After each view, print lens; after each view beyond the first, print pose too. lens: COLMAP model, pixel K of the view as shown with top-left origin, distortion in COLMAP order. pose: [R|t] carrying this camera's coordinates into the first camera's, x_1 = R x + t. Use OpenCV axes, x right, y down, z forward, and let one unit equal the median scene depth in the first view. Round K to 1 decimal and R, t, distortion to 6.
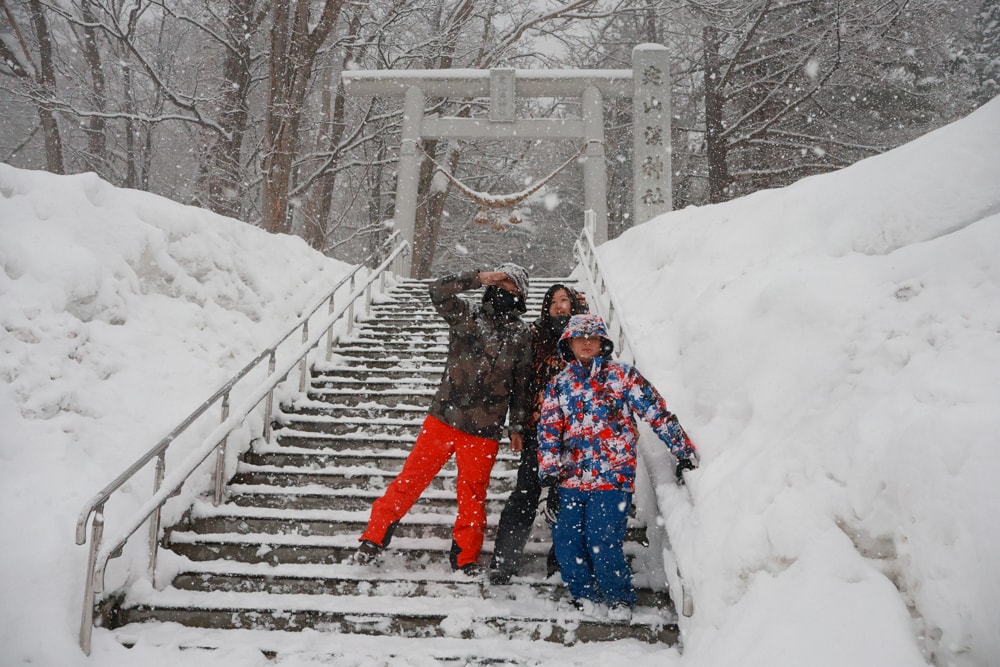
lens RADIAL K [[819.8, 0, 501.8], [0, 819.8, 336.1], [0, 0, 1]] dist [-0.001052, -0.008474]
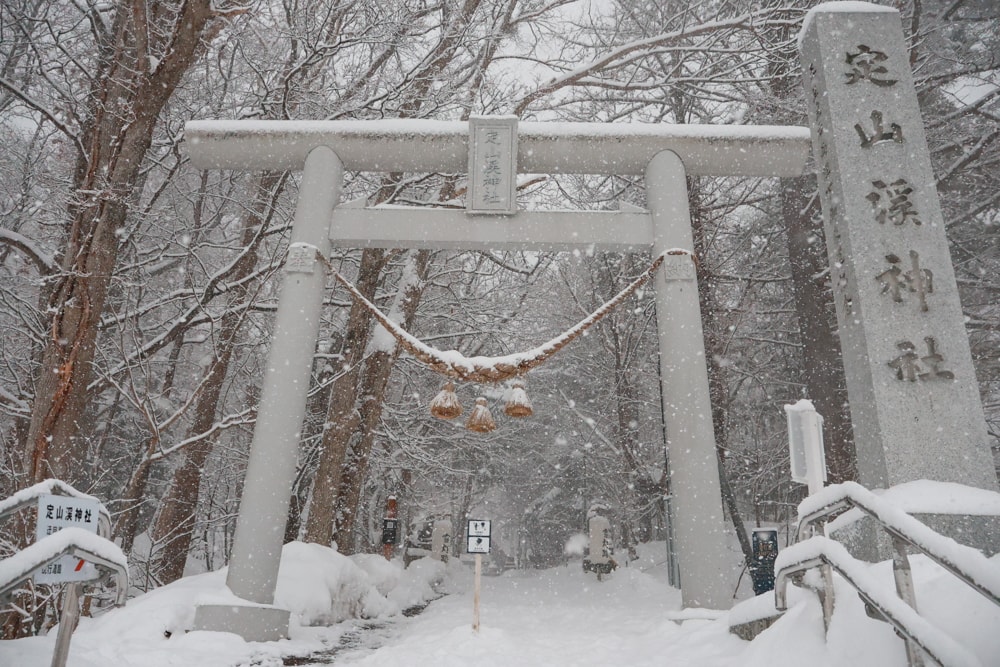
lens RADIAL K [[819.8, 0, 495.5], [0, 819.8, 339.6], [0, 0, 1]] dist [-0.001052, -0.008474]
pose [[0.999860, 0.013243, 0.010233, -0.000792], [-0.010924, 0.979647, -0.200429, -0.069680], [-0.012679, 0.200289, 0.979655, 0.428744]]
